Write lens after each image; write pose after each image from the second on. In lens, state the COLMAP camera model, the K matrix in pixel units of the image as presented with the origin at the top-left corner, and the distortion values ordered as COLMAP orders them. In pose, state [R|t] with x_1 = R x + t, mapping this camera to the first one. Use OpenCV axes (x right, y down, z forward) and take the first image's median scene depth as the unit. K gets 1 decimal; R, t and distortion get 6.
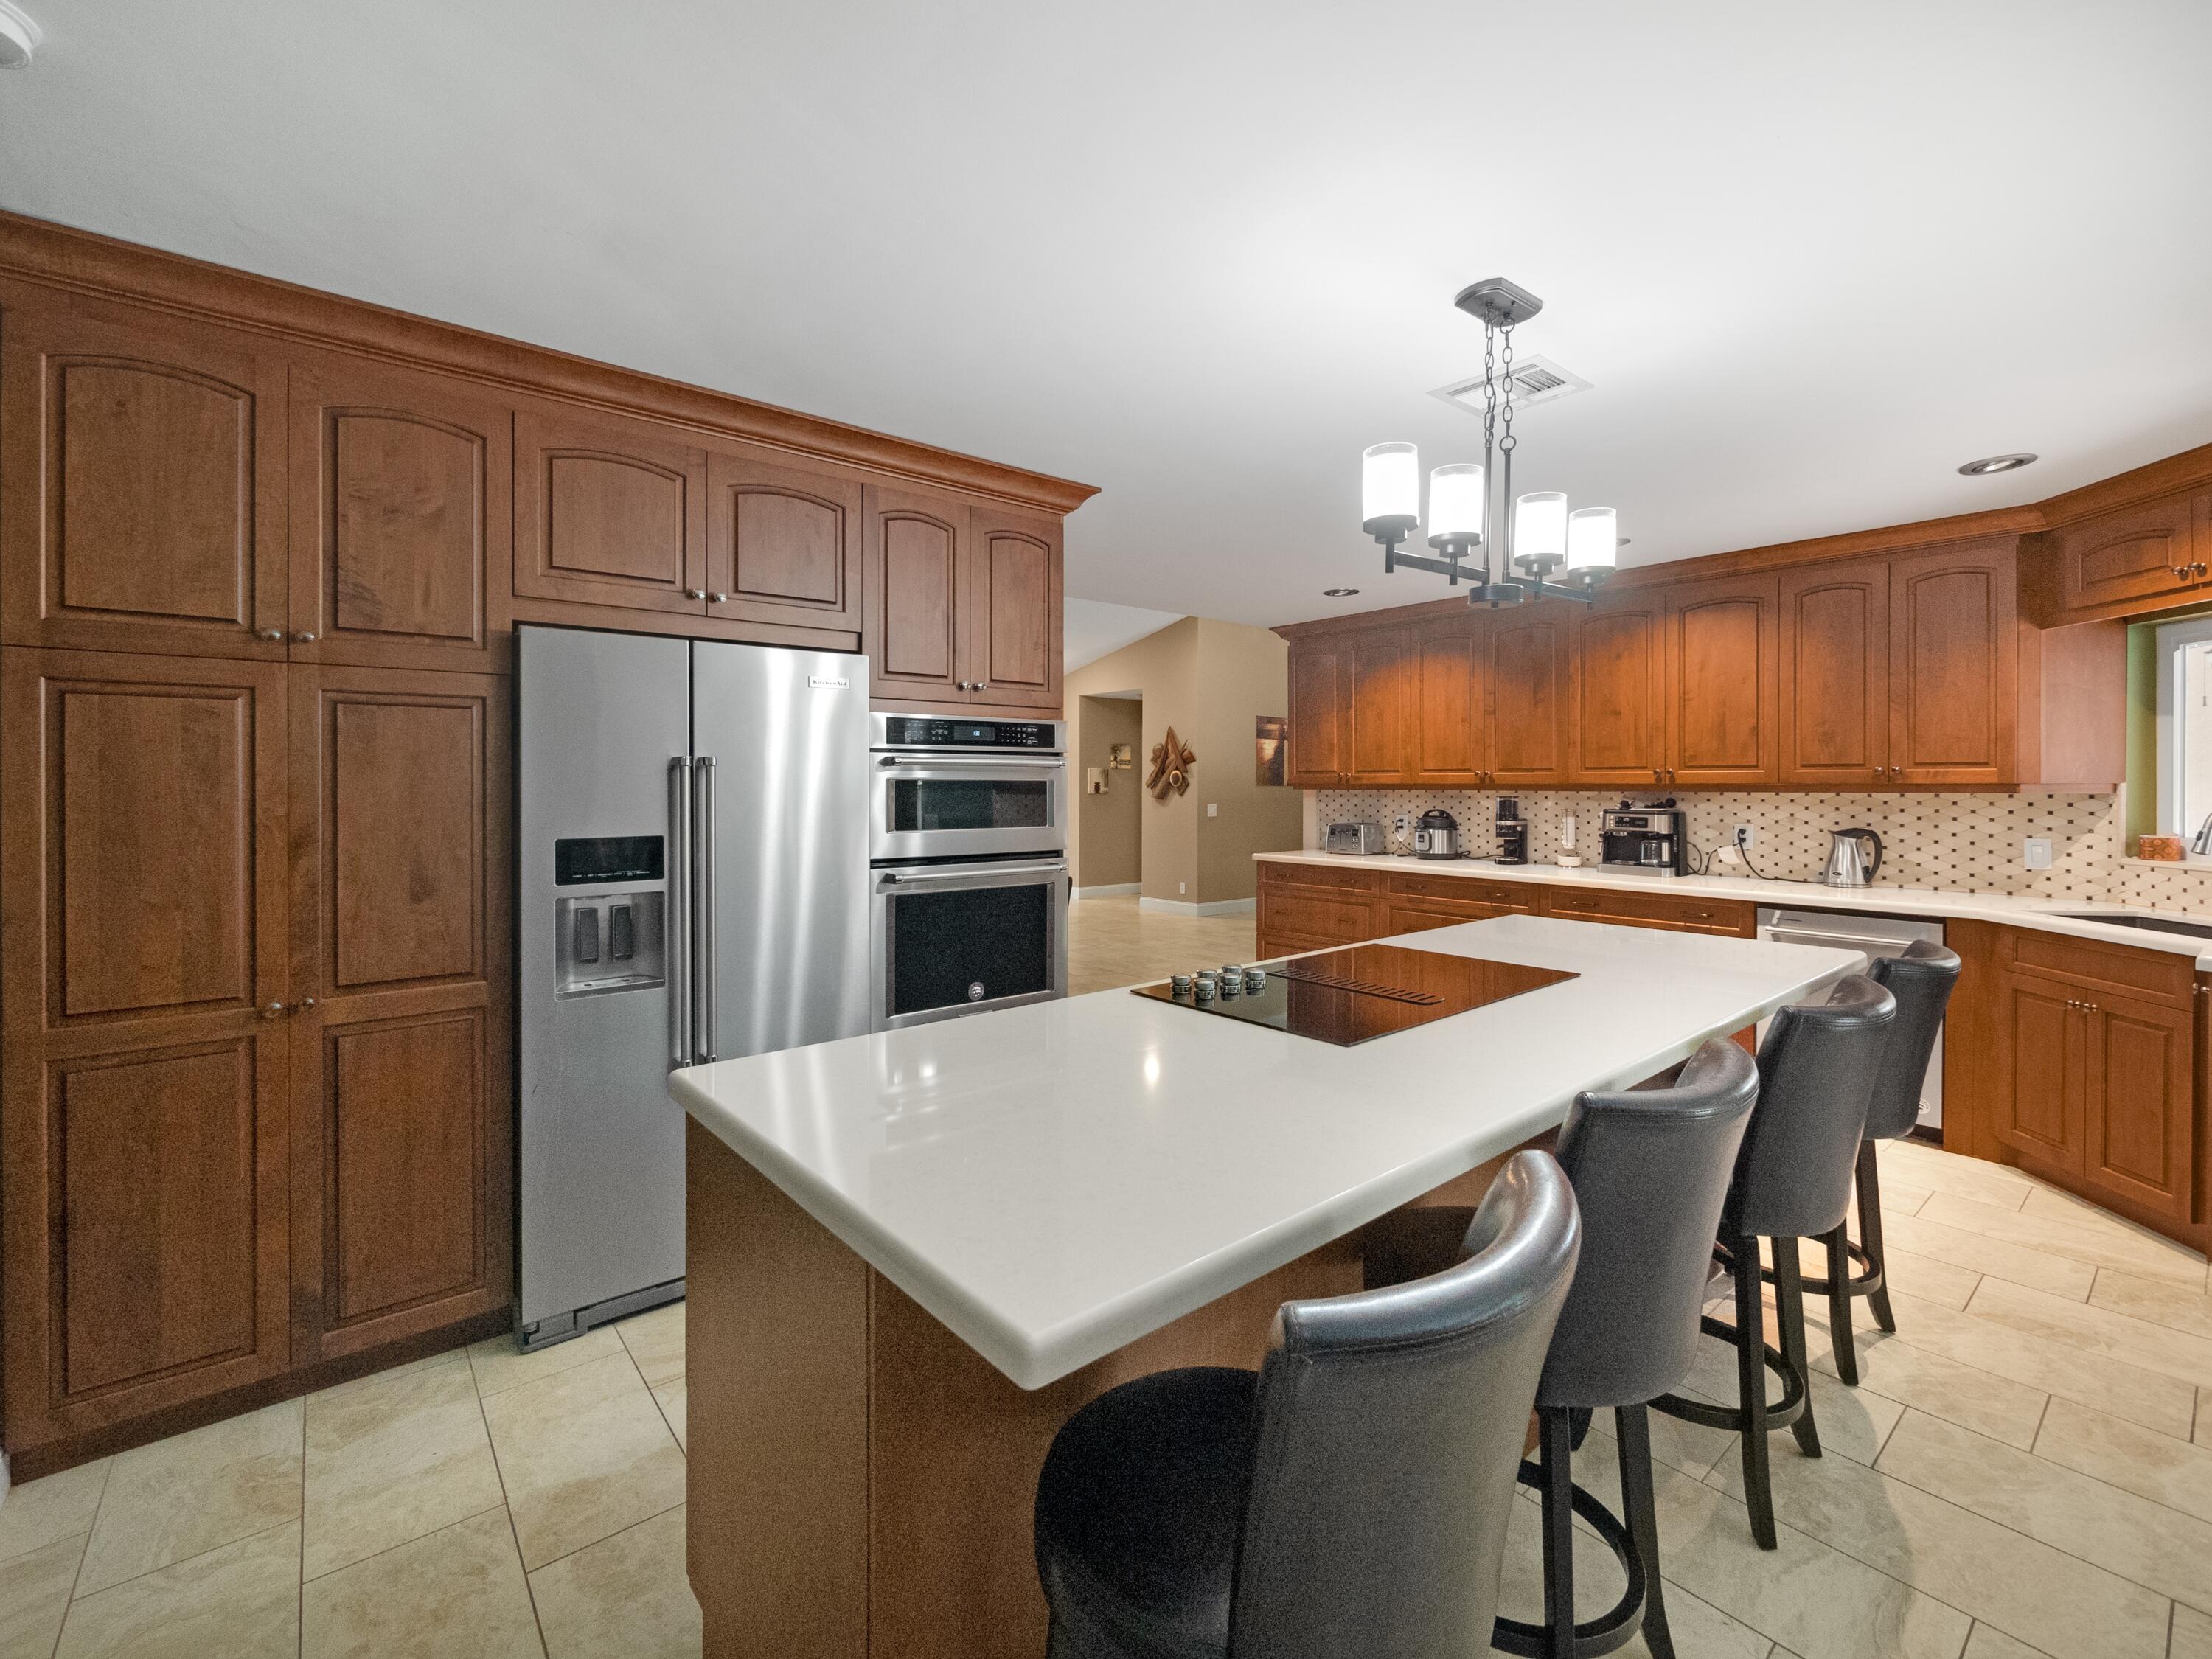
lens RADIAL K [[948.5, 0, 1096.9], [0, 948.5, 791.8], [0, 0, 1]] dist [-0.000544, 0.000207]
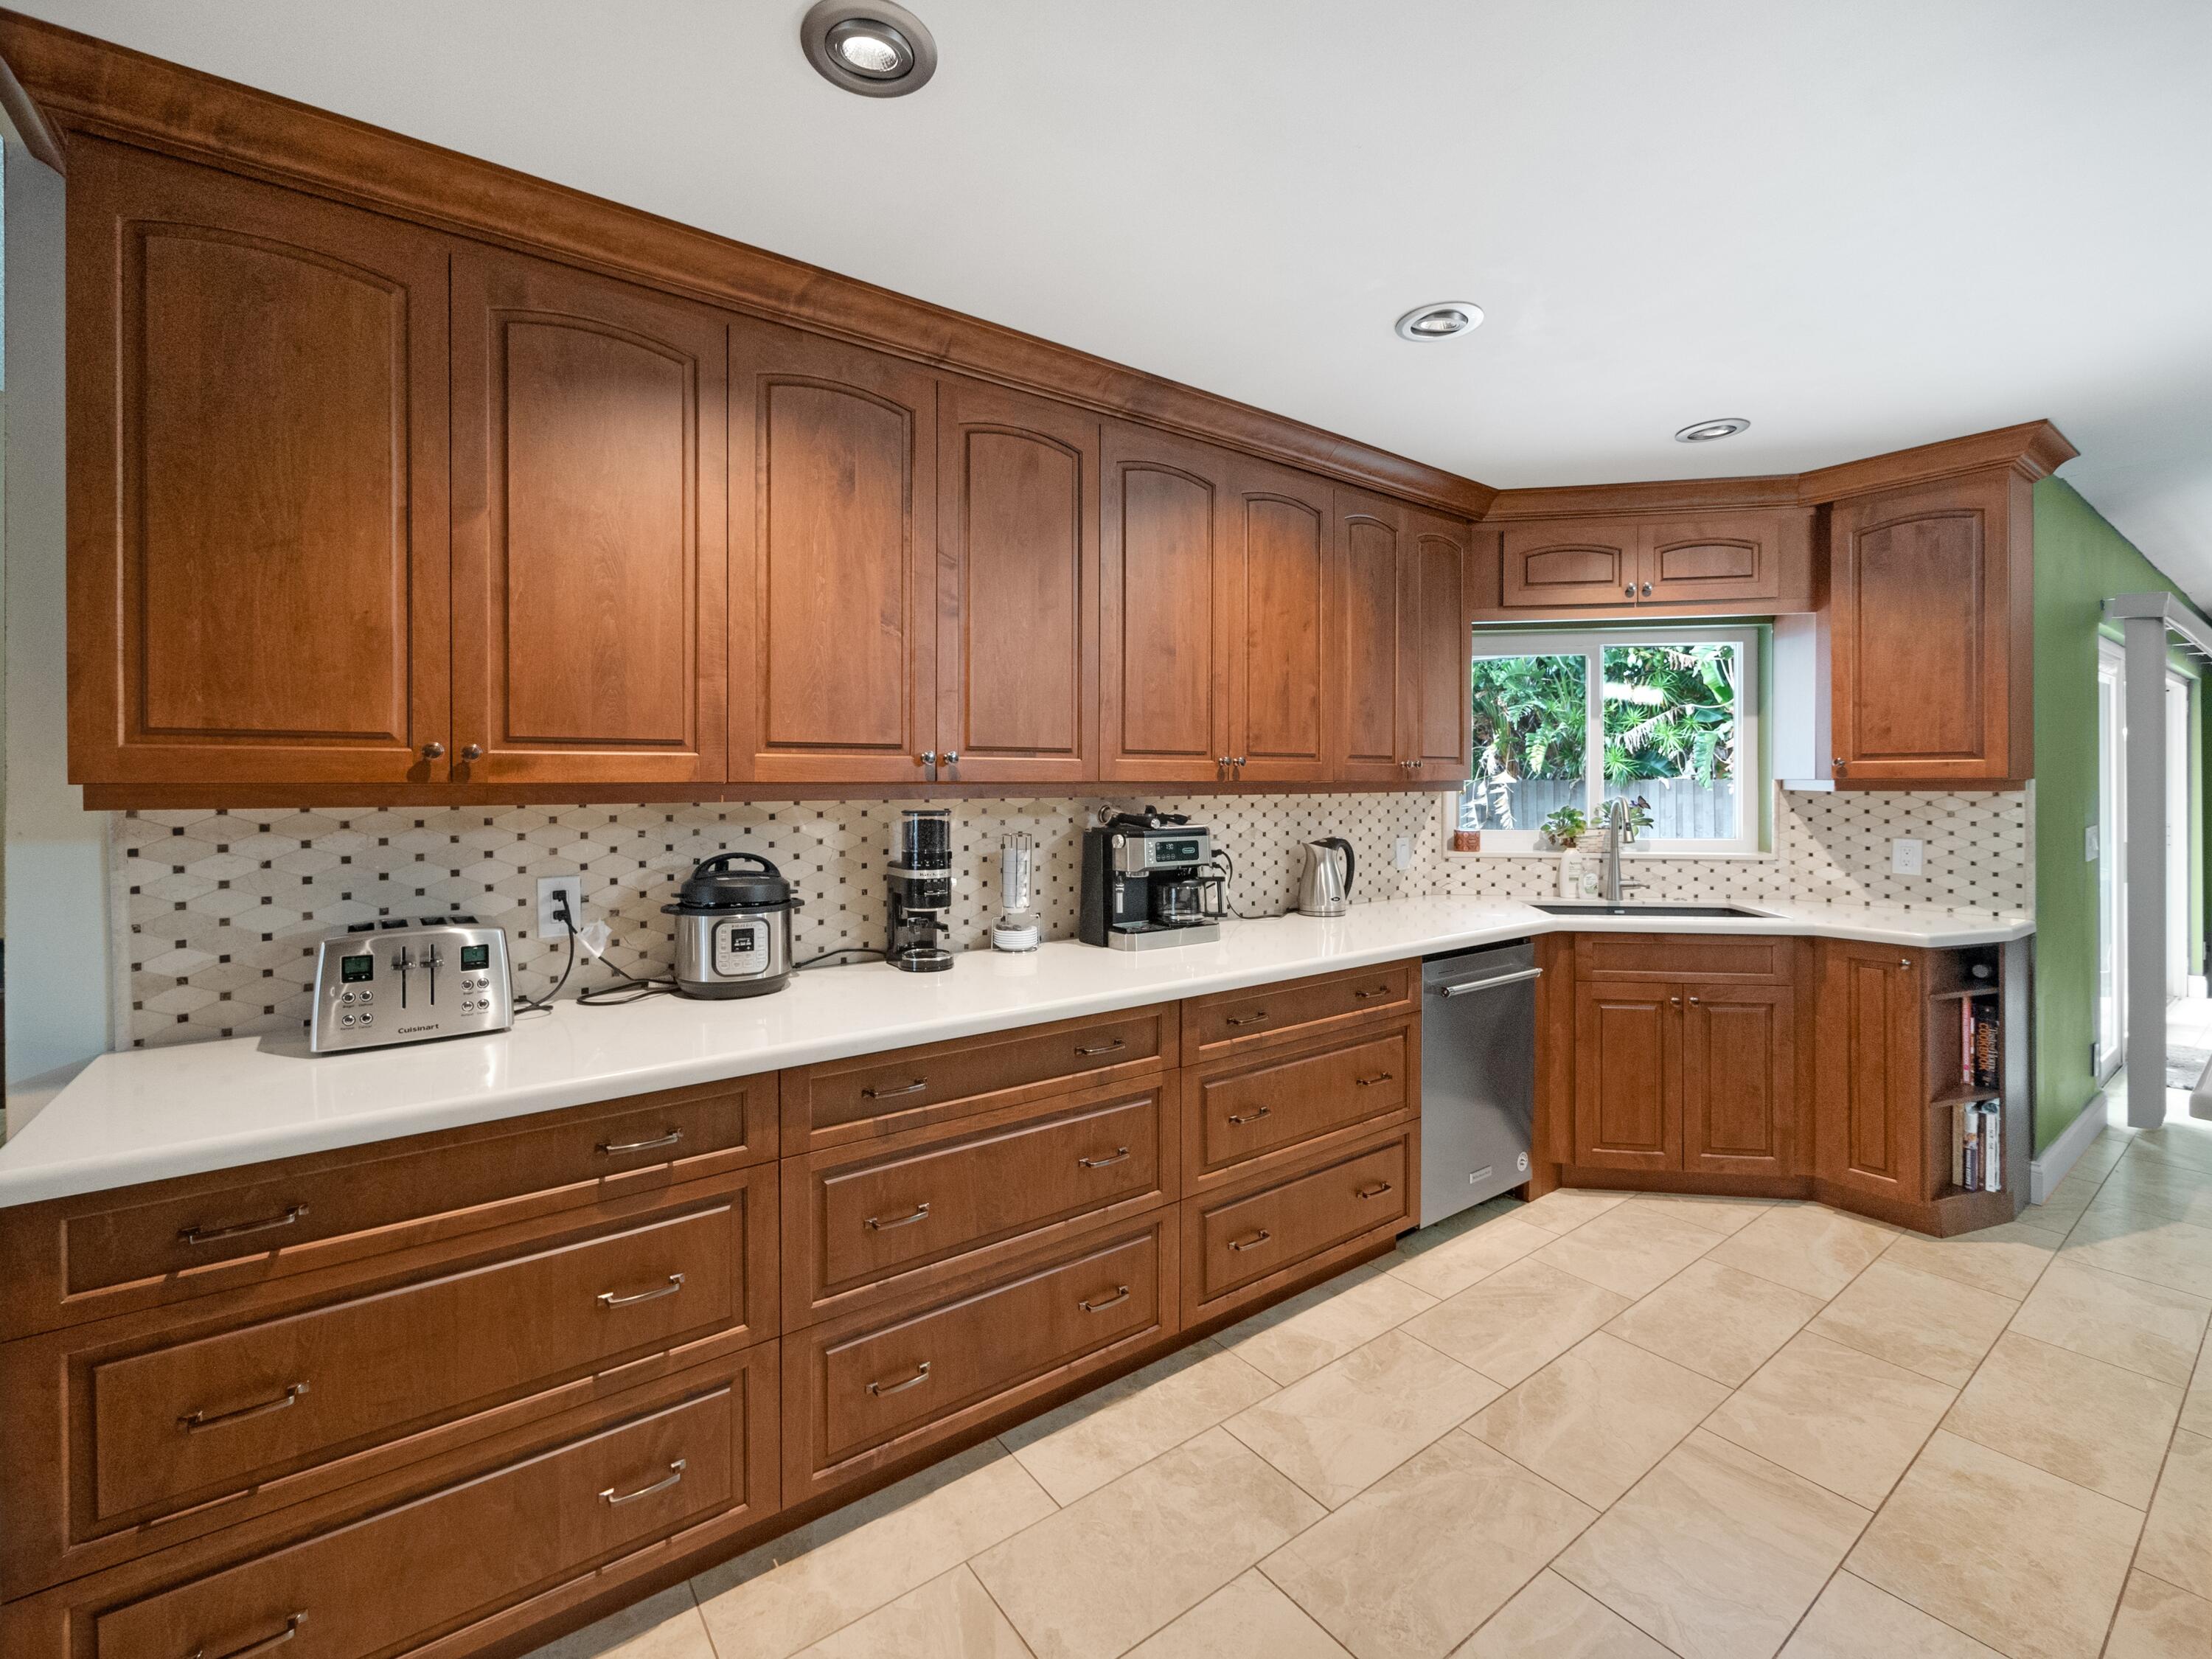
lens RADIAL K [[948.5, 0, 1074.1], [0, 948.5, 793.4], [0, 0, 1]] dist [-0.000544, 0.000207]
pose [[0.058770, -0.014722, 0.998163, 0.002052], [0.009248, 0.999856, 0.014202, -0.011317], [-0.998229, 0.008397, 0.058897, 1.111088]]
